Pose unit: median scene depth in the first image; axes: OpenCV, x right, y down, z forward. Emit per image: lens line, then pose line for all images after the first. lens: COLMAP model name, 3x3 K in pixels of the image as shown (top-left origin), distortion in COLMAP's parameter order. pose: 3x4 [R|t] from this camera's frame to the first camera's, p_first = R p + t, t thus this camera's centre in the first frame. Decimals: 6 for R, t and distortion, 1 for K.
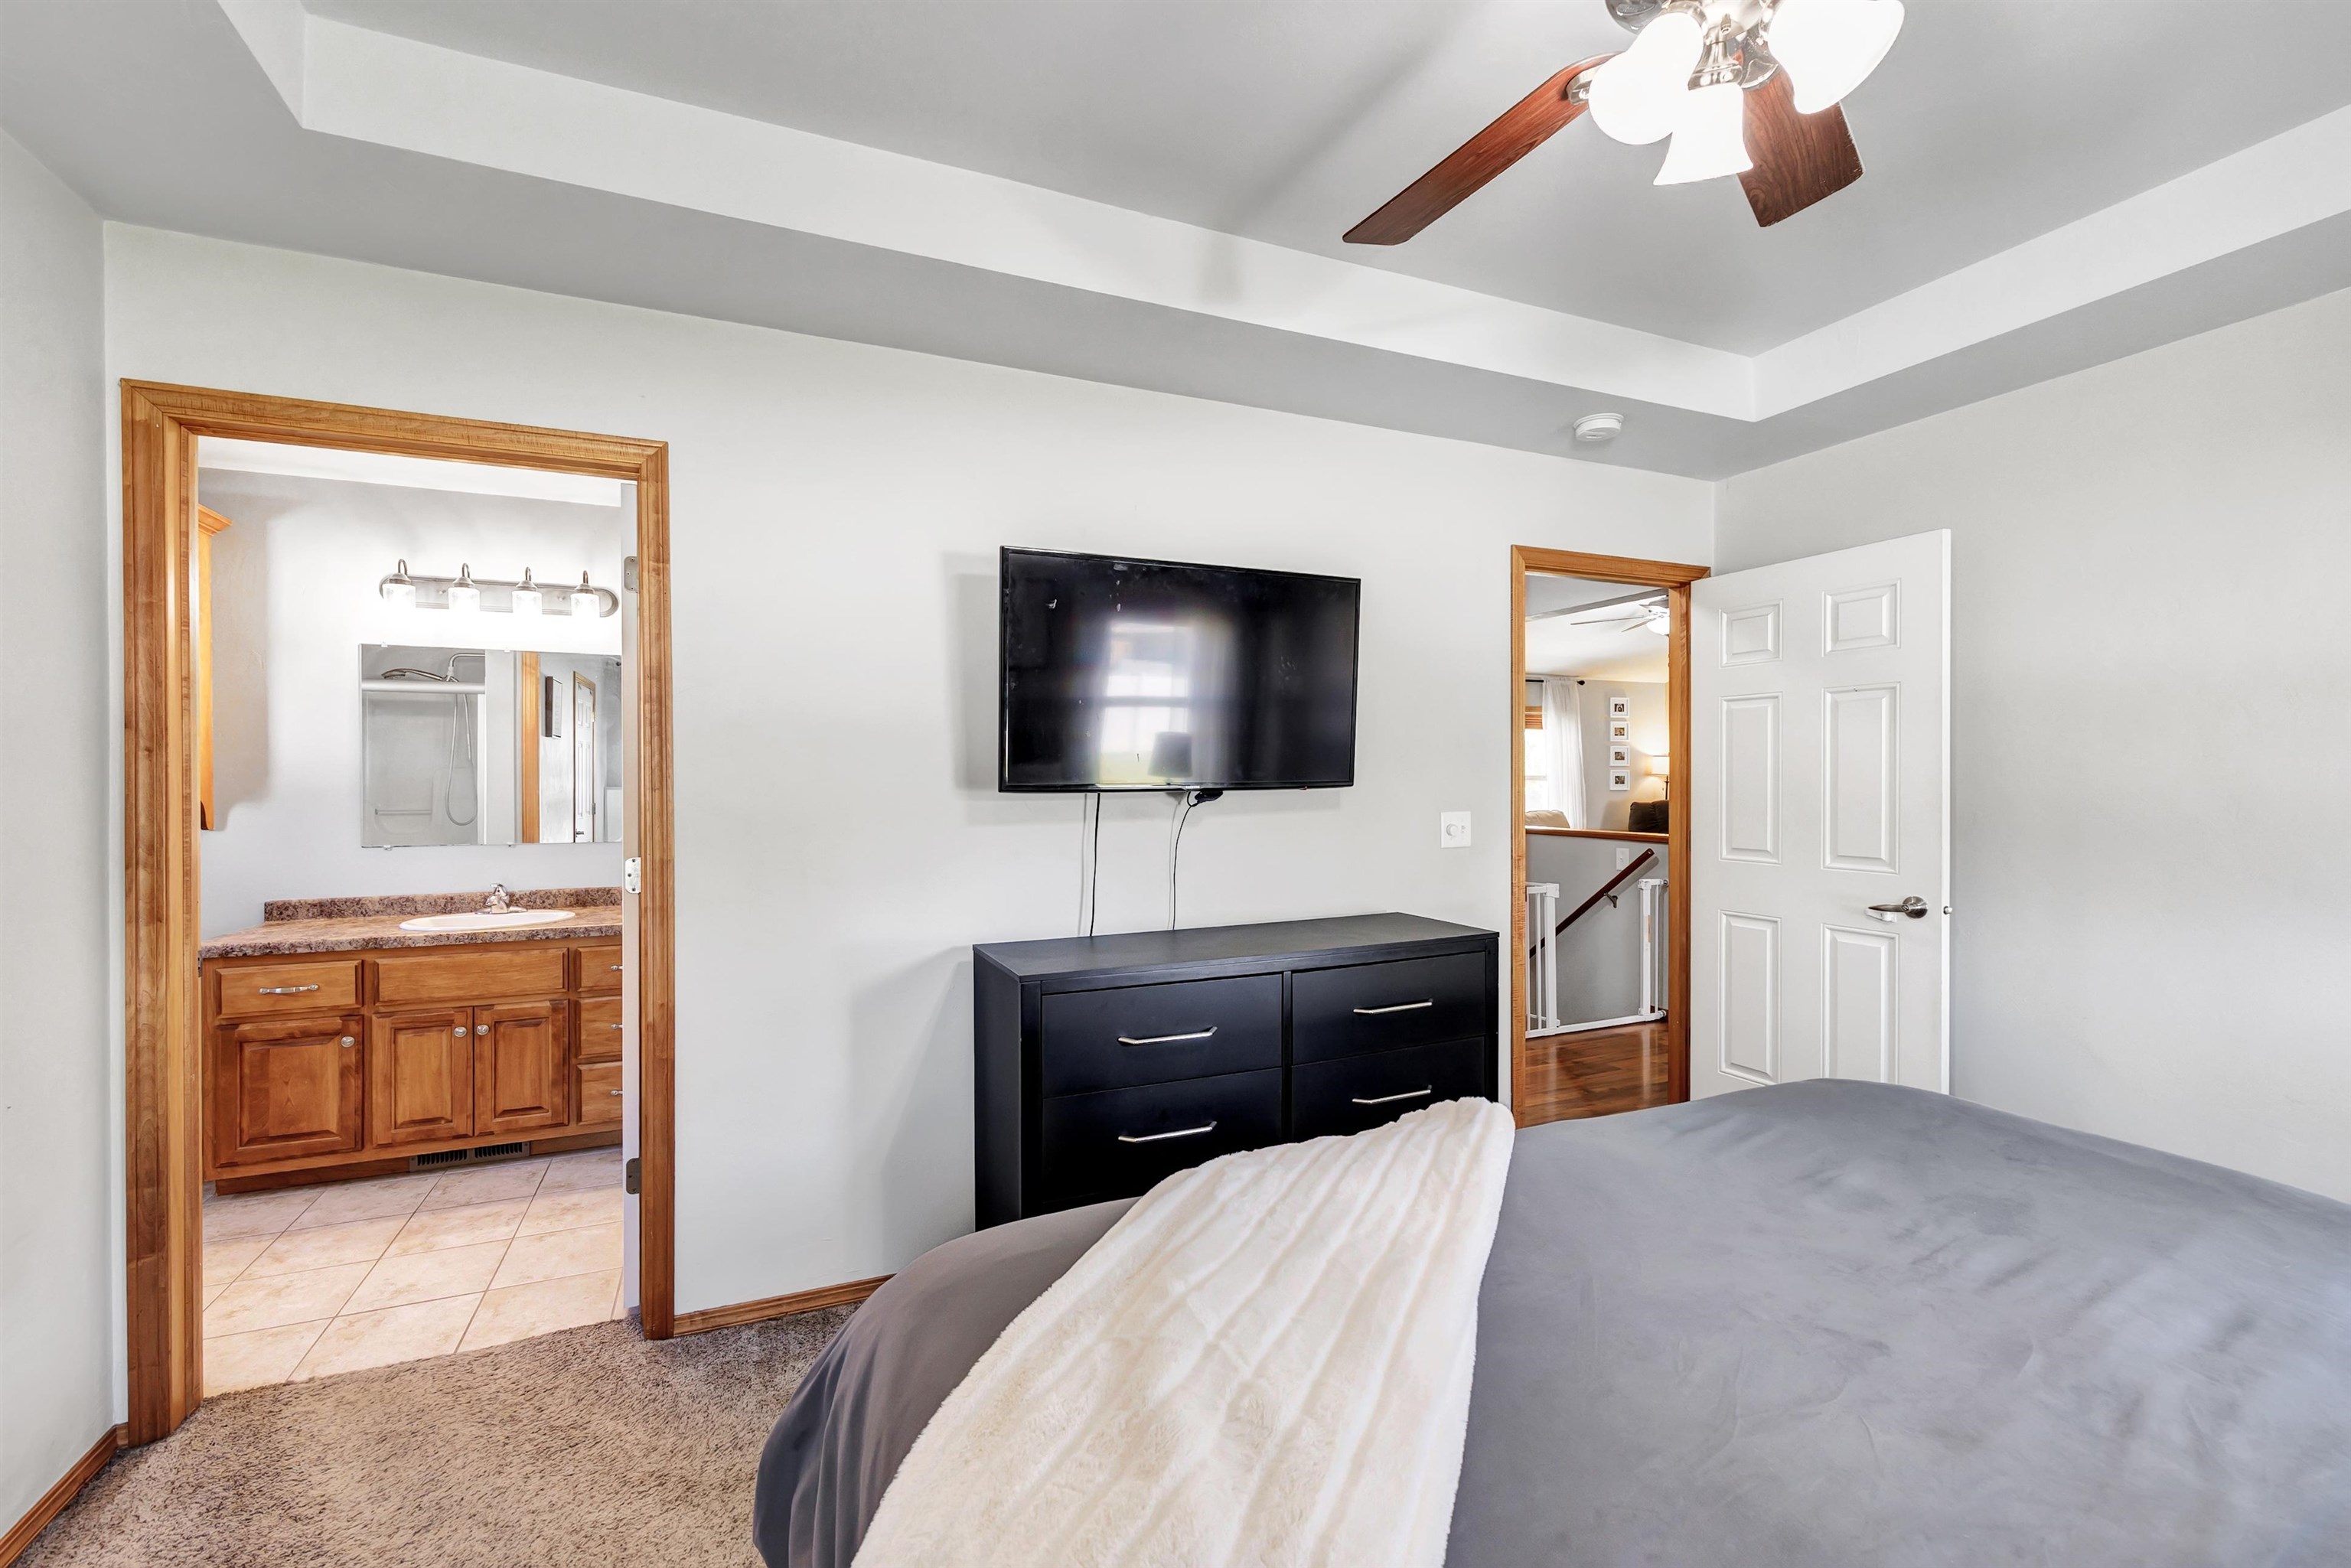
lens RADIAL K [[951.3, 0, 1179.2], [0, 951.3, 780.7], [0, 0, 1]] dist [-0.000486, 0.000147]
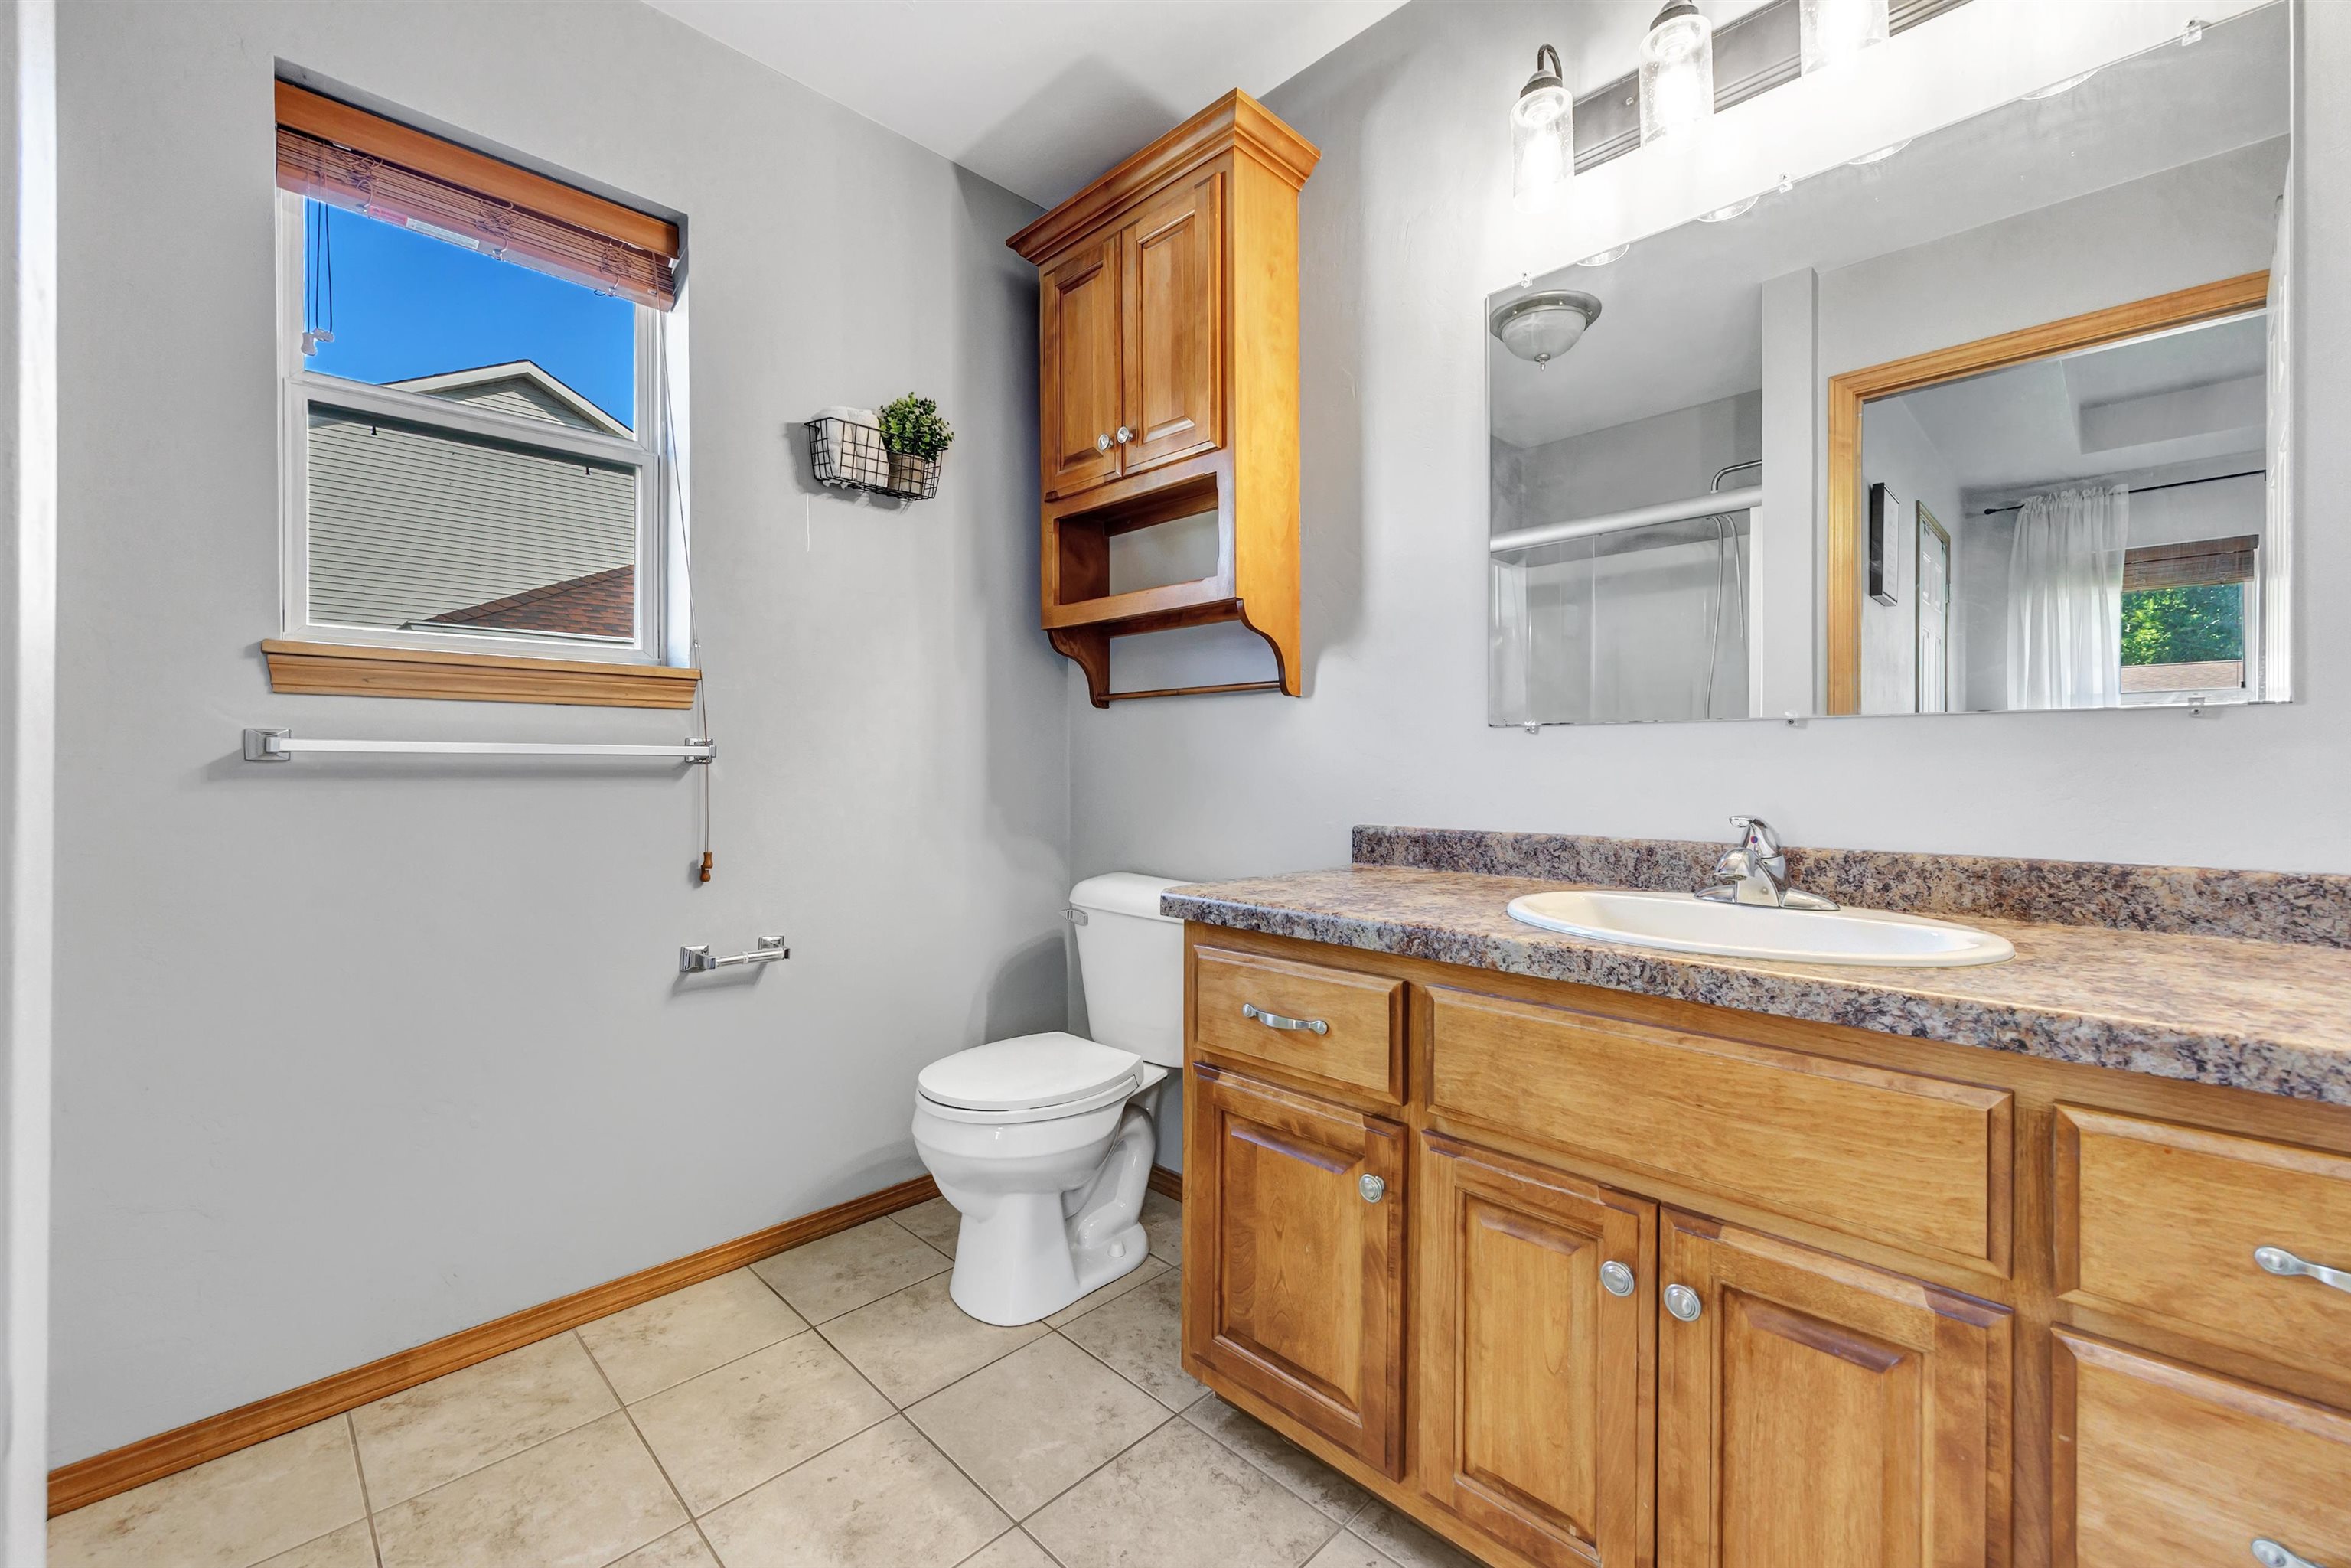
lens RADIAL K [[951.3, 0, 1190.0], [0, 951.3, 772.4], [0, 0, 1]] dist [-0.000486, 0.000147]
pose [[0.364856, 0.003461, -0.931057, -0.512560], [-0.002498, 0.999993, 0.002738, 0.099335], [0.931060, 0.001327, 0.364863, 0.746270]]
